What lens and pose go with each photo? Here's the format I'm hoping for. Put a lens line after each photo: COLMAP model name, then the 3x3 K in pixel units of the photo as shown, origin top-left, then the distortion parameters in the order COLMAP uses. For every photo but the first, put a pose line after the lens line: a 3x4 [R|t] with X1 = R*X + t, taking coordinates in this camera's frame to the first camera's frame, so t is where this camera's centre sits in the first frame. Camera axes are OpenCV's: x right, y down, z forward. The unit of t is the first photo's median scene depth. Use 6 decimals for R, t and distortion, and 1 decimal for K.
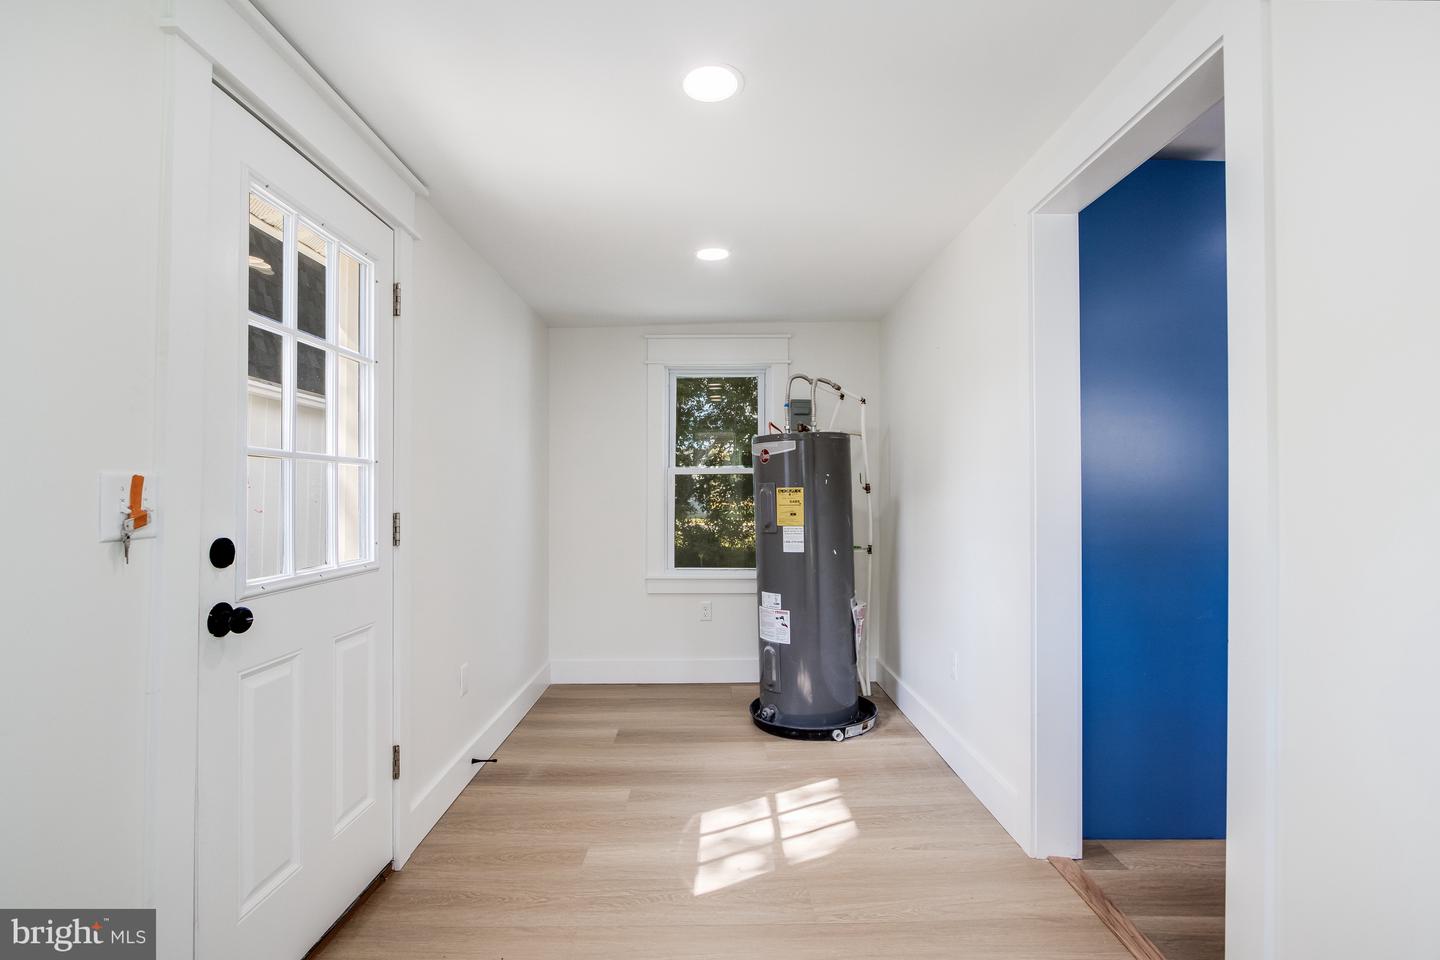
lens RADIAL K [[660.9, 0, 728.1], [0, 660.9, 497.9], [0, 0, 1]] dist [0.003981, 0.000751]
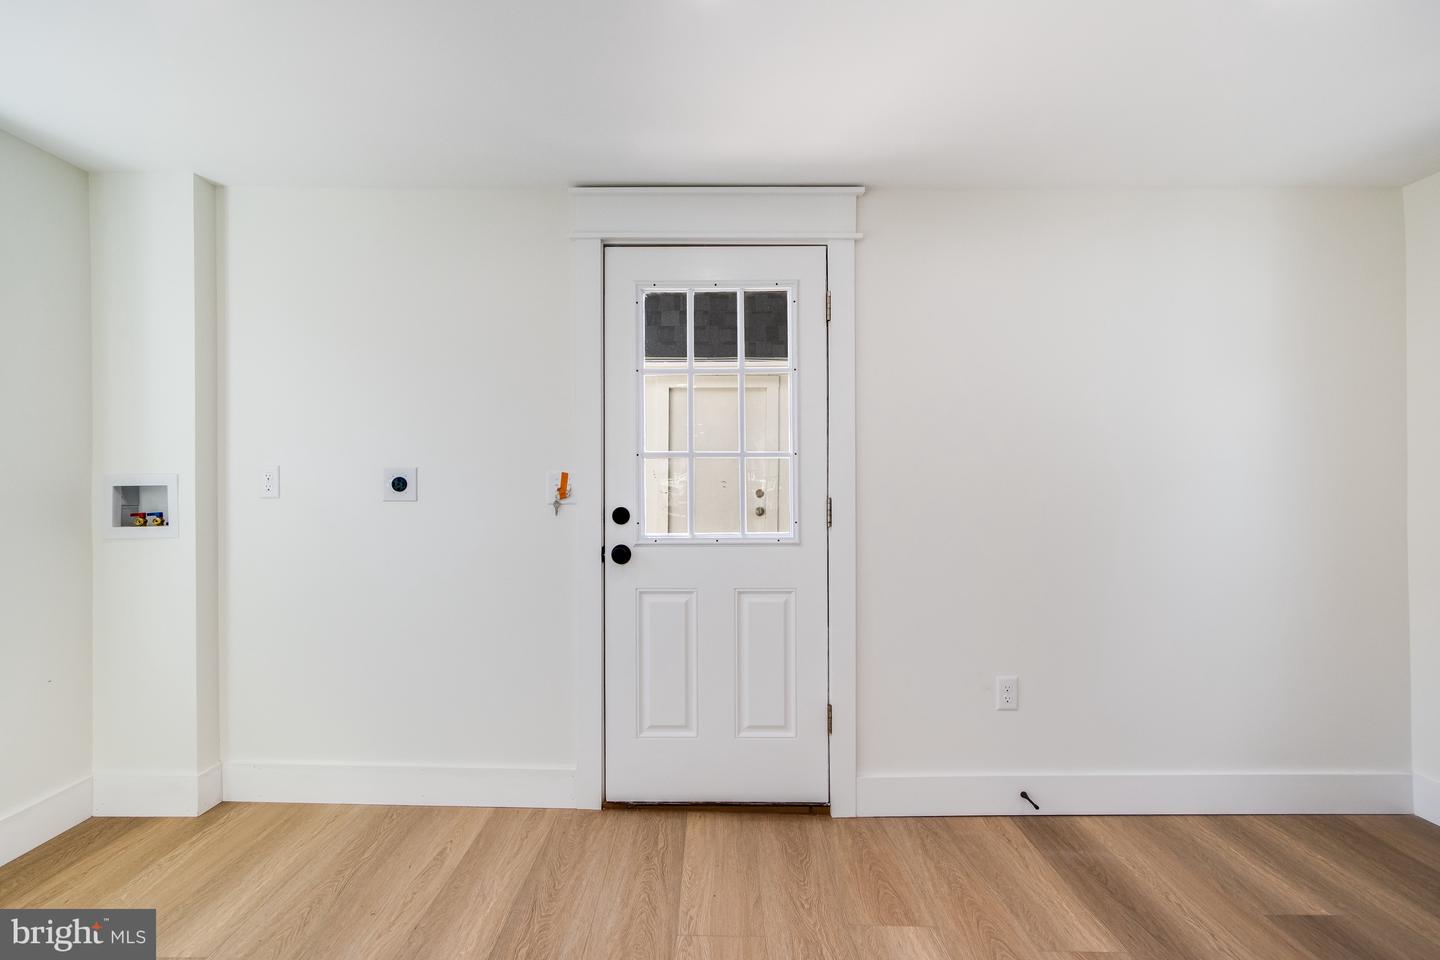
lens RADIAL K [[686.4, 0, 720.0], [0, 686.4, 480.0], [0, 0, 1]] dist [0.002514, 0.000423]
pose [[-0.011071, 0.007187, -0.999913, 0.713275], [-0.003765, 0.999967, 0.007229, -0.017038], [0.999932, 0.003845, -0.011043, 0.882640]]
